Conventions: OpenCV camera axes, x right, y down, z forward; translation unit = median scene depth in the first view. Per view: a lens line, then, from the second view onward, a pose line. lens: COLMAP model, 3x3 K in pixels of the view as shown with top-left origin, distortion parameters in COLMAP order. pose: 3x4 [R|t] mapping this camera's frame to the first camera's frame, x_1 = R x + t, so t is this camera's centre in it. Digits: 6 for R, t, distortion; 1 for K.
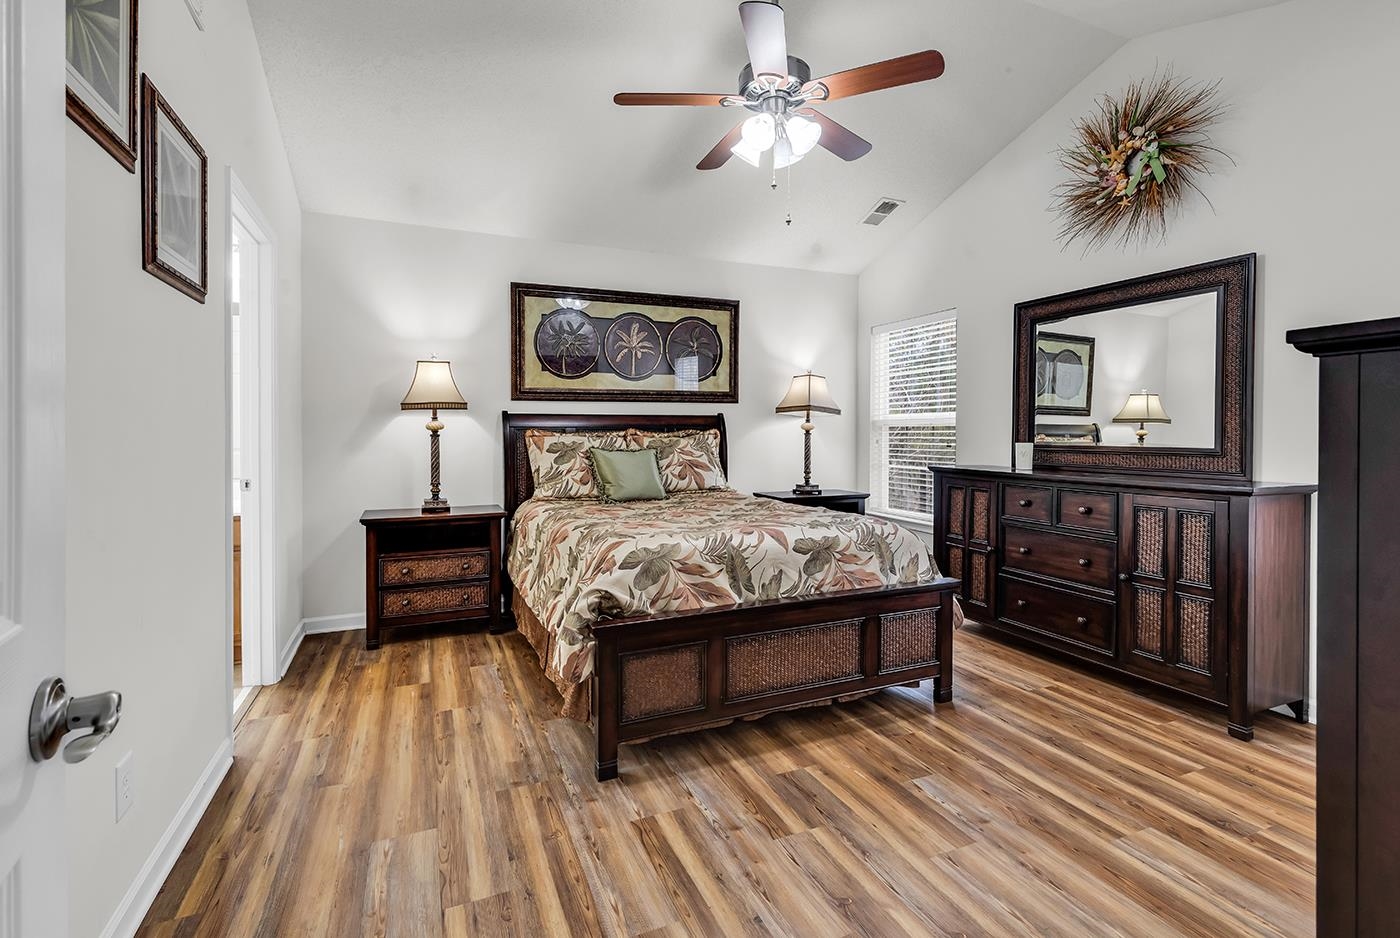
lens RADIAL K [[635.1, 0, 698.4], [0, 635.1, 454.9], [0, 0, 1]] dist [0.003285, 0.000144]
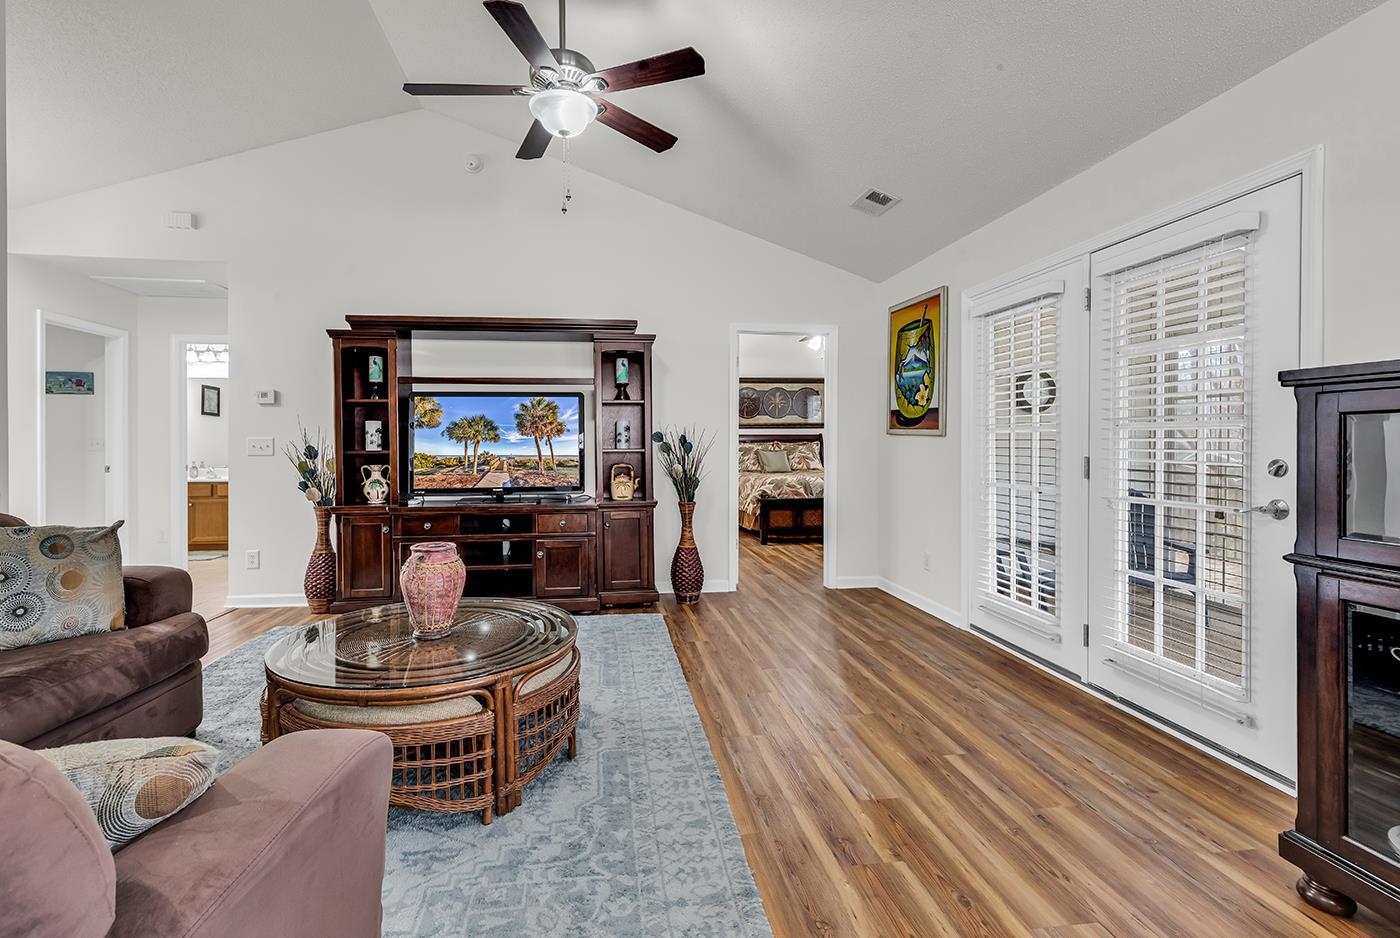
lens RADIAL K [[635.1, 0, 698.4], [0, 635.1, 454.9], [0, 0, 1]] dist [0.003285, 0.000144]
pose [[0.969732, 0.013302, -0.243809, 0.190400], [-0.018368, 0.999660, -0.018517, 0.059192], [0.243480, 0.022434, 0.969647, -1.332897]]
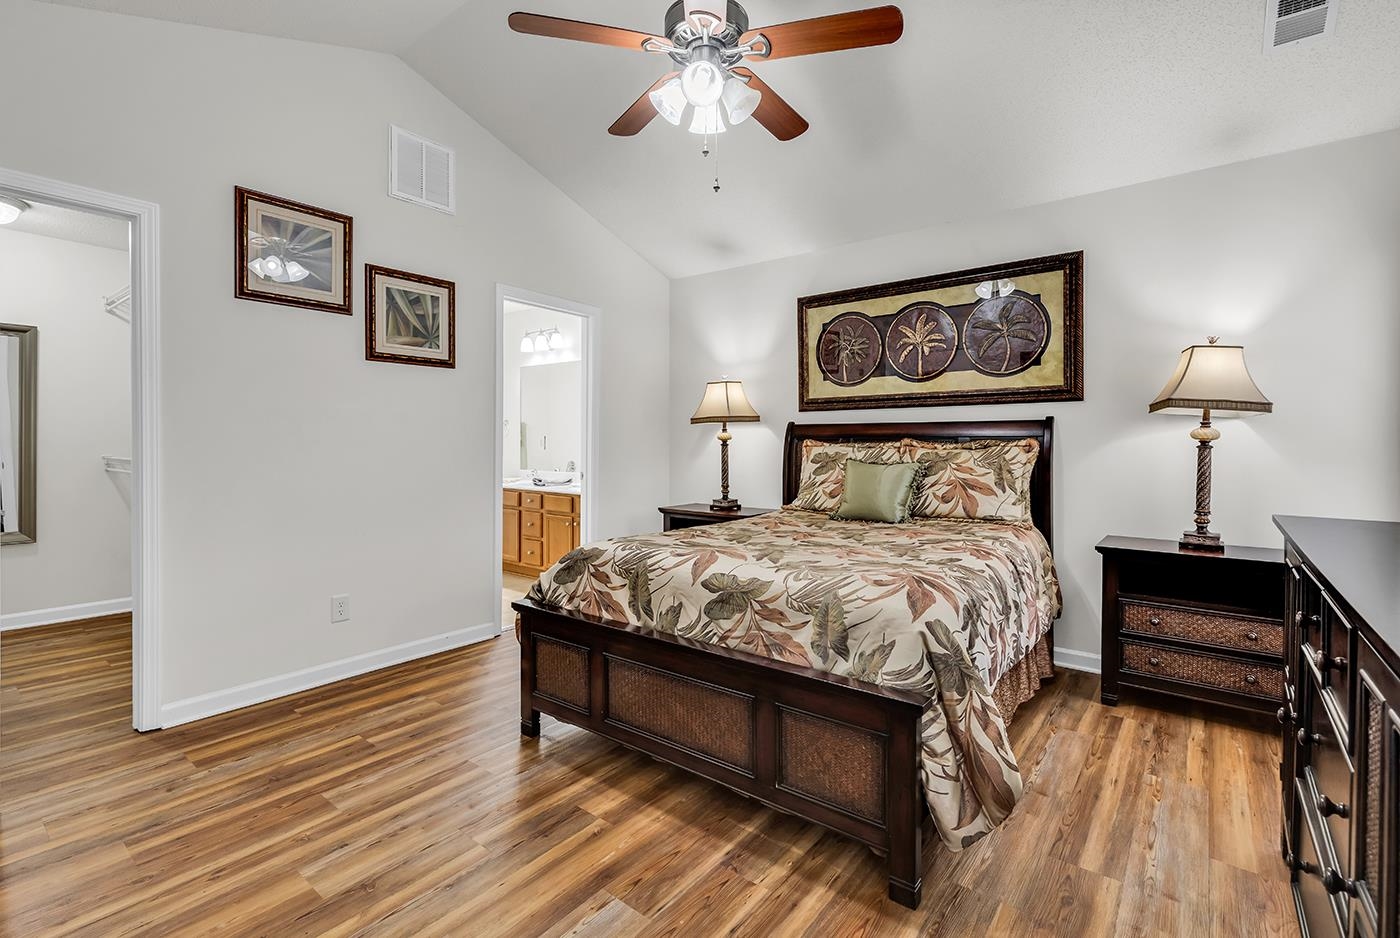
lens RADIAL K [[633.9, 0, 715.5], [0, 633.9, 462.6], [0, 0, 1]] dist [0.004182, 0.000081]
pose [[0.485496, 0.031753, -0.873662, 0.600717], [-0.035373, 0.999235, 0.016660, -0.016309], [0.873523, 0.022816, 0.486248, 0.415215]]
